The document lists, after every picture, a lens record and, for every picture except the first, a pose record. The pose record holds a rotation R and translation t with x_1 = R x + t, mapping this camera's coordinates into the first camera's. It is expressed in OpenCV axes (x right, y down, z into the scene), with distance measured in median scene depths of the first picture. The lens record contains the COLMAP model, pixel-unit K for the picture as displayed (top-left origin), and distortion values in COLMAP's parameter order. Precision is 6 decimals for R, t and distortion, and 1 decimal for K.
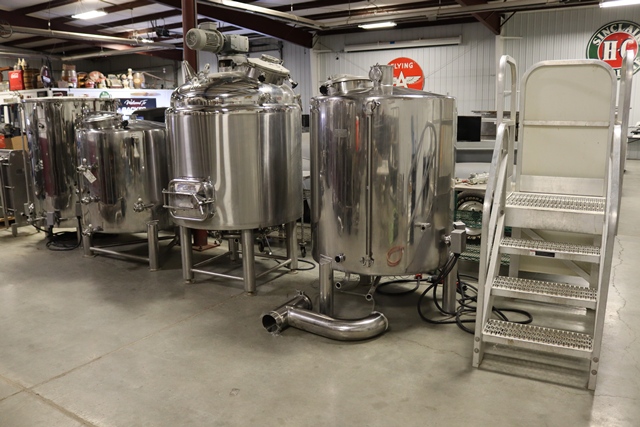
lens RADIAL K [[532.8, 0, 320.0], [0, 532.8, 213.5], [0, 0, 1]] dist [-0.151399, 0.121375]
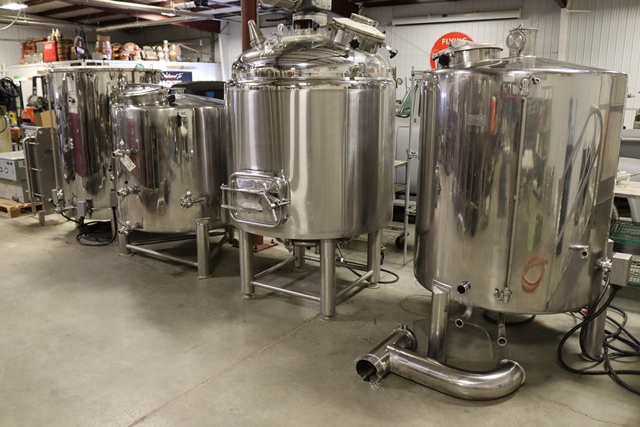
lens RADIAL K [[532.8, 0, 320.0], [0, 532.8, 213.5], [0, 0, 1]] dist [-0.151399, 0.121375]
pose [[0.998197, 0.026721, -0.053745, -0.094389], [-0.024384, 0.998748, 0.043681, -0.035435], [0.054845, -0.042292, 0.997599, 0.190395]]
